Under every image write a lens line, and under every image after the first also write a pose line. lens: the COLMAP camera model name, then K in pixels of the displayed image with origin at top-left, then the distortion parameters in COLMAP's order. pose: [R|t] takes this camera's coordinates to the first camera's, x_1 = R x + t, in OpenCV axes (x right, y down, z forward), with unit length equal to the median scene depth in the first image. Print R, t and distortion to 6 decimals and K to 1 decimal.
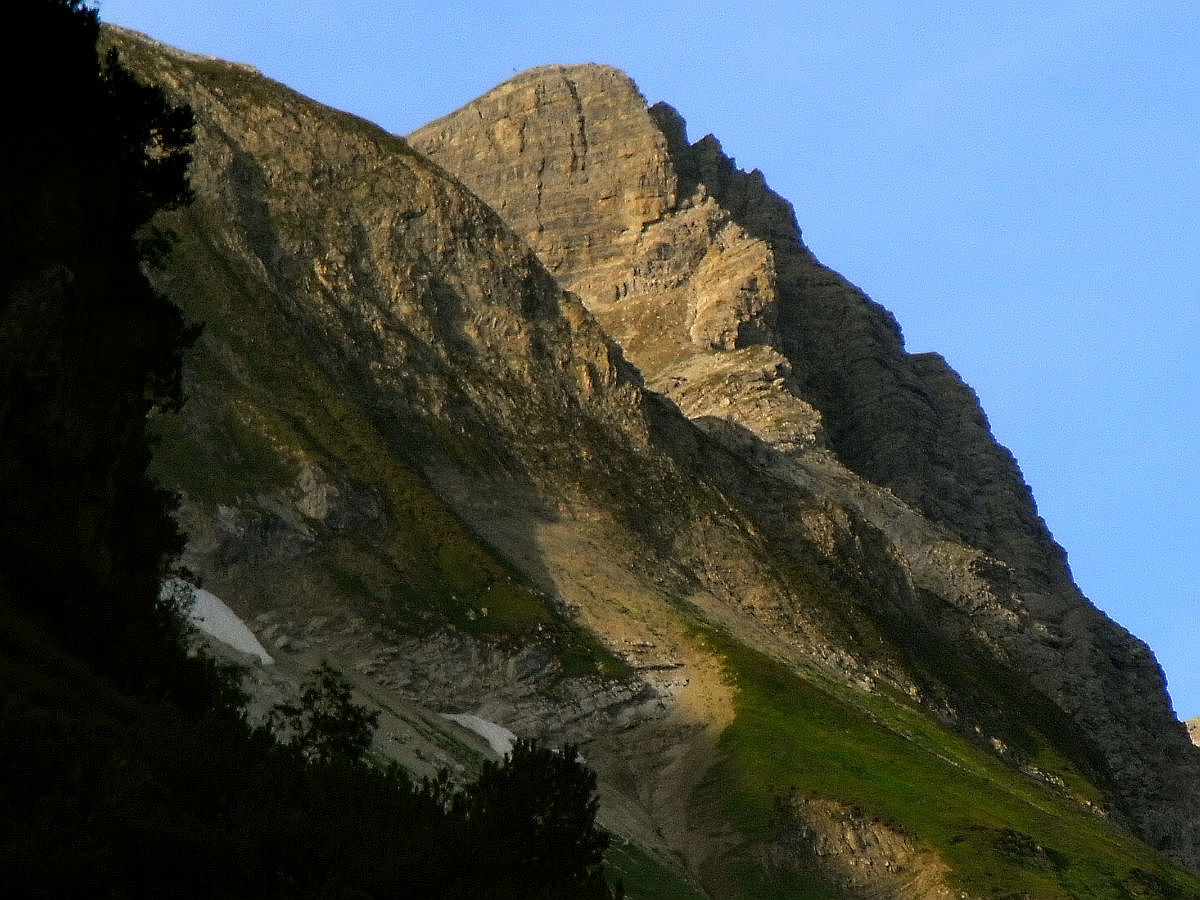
lens RADIAL K [[6974.5, 0, 598.2], [0, 6974.5, 452.0], [0, 0, 1]] dist [0.563483, 0.000000]
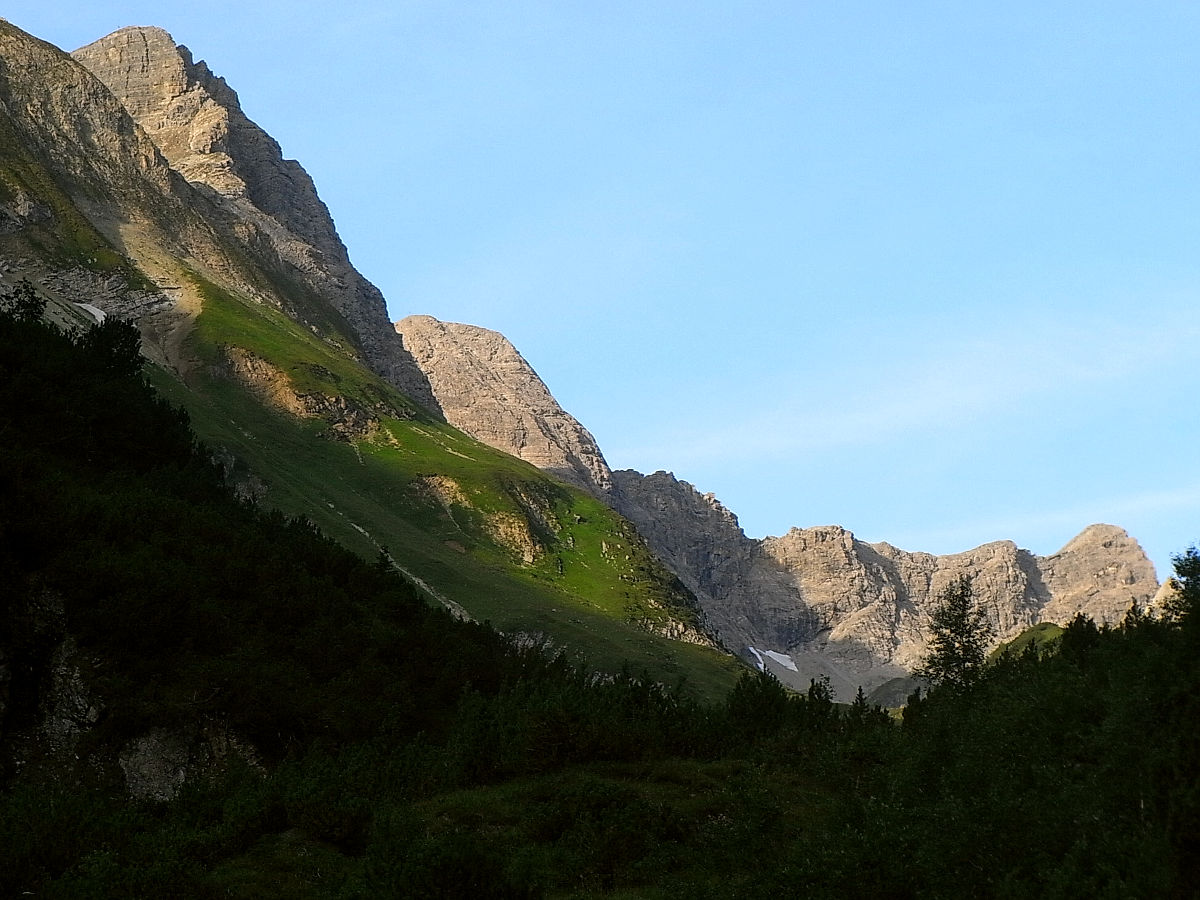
lens RADIAL K [[3722.8, 0, 604.5], [0, 3722.8, 442.0], [0, 0, 1]] dist [0.157134, 0.000000]
pose [[0.992825, 0.048014, 0.109514, 0.018708], [-0.054690, 0.996771, 0.058791, 0.000881], [-0.106338, -0.064359, 0.992245, -0.256389]]
